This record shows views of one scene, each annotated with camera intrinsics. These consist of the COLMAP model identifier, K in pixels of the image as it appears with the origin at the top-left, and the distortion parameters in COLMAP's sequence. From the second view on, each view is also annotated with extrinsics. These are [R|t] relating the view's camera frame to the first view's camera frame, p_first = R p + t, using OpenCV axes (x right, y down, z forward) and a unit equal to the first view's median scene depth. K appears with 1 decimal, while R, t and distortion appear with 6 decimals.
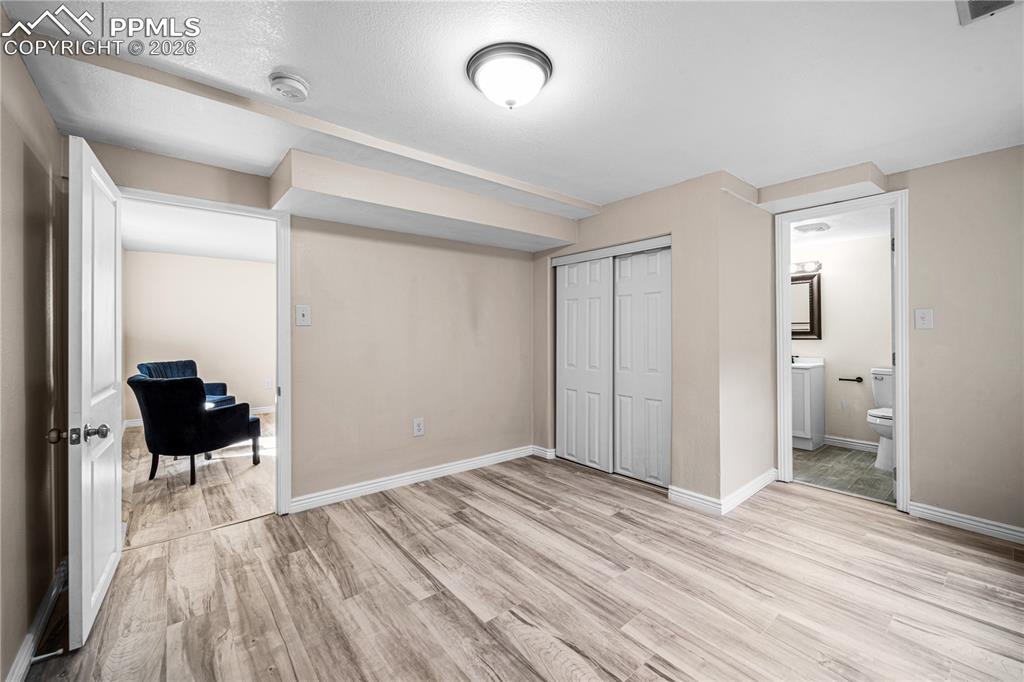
lens RADIAL K [[417.6, 0, 512.5], [0, 417.6, 335.1], [0, 0, 1]] dist [0.006344, -0.000618]
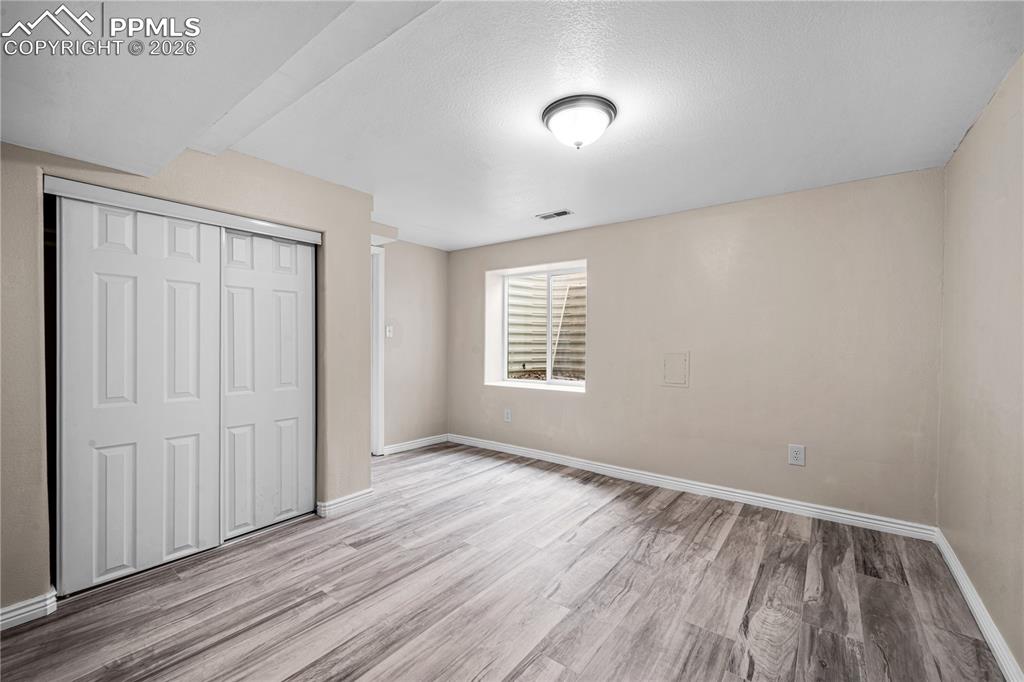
lens RADIAL K [[417.6, 0, 510.0], [0, 417.6, 343.8], [0, 0, 1]] dist [0.006344, -0.000618]
pose [[-0.224152, -0.007386, 0.974526, -0.696081], [0.000660, 0.999970, 0.007731, -0.002366], [-0.974554, 0.002376, -0.224140, 0.903929]]
